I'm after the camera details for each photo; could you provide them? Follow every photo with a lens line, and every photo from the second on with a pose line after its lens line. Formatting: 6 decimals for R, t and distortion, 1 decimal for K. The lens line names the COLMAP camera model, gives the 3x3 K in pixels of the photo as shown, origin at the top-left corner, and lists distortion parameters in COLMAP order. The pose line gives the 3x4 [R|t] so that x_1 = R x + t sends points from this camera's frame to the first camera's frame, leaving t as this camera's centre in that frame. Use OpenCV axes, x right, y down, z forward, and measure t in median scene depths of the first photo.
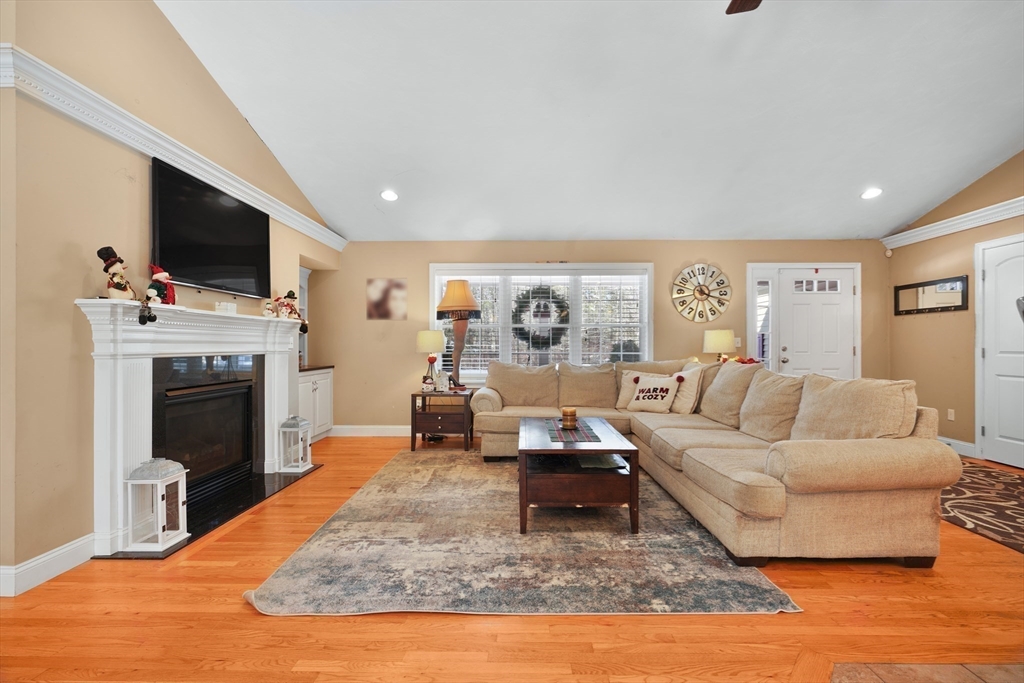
lens RADIAL K [[459.8, 0, 515.0], [0, 459.8, 349.5], [0, 0, 1]] dist [-0.013865, 0.005522]
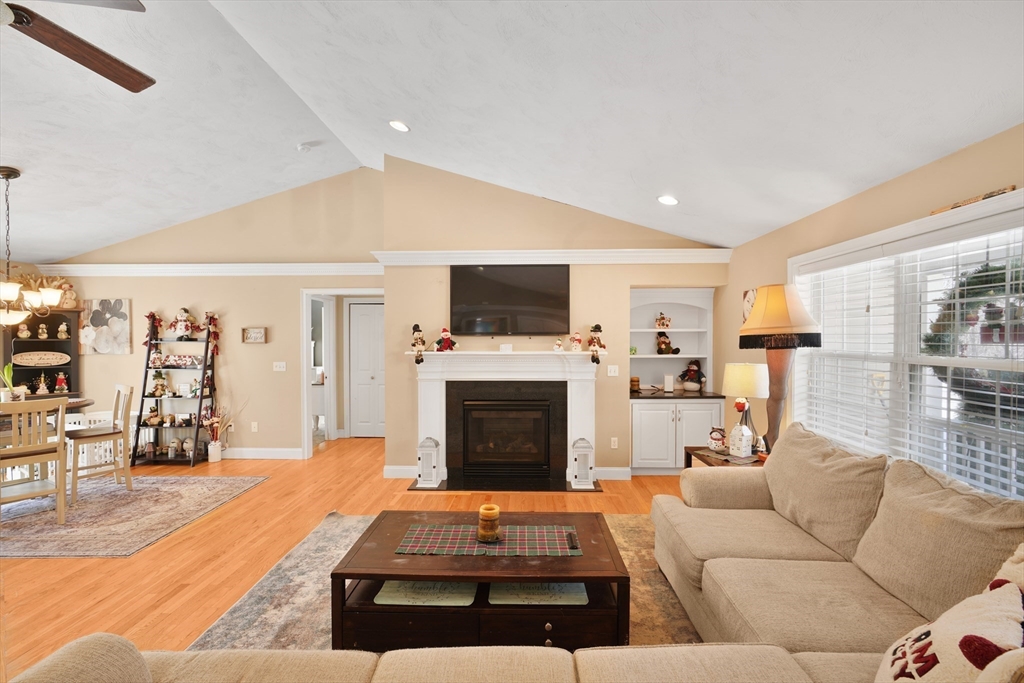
lens RADIAL K [[459.8, 0, 513.3], [0, 459.8, 344.8], [0, 0, 1]] dist [-0.013865, 0.005522]
pose [[-0.008441, 0.015449, -0.999845, 0.564191], [-0.007438, 0.999852, 0.015512, -0.088079], [0.999937, 0.007567, -0.008325, 0.741129]]
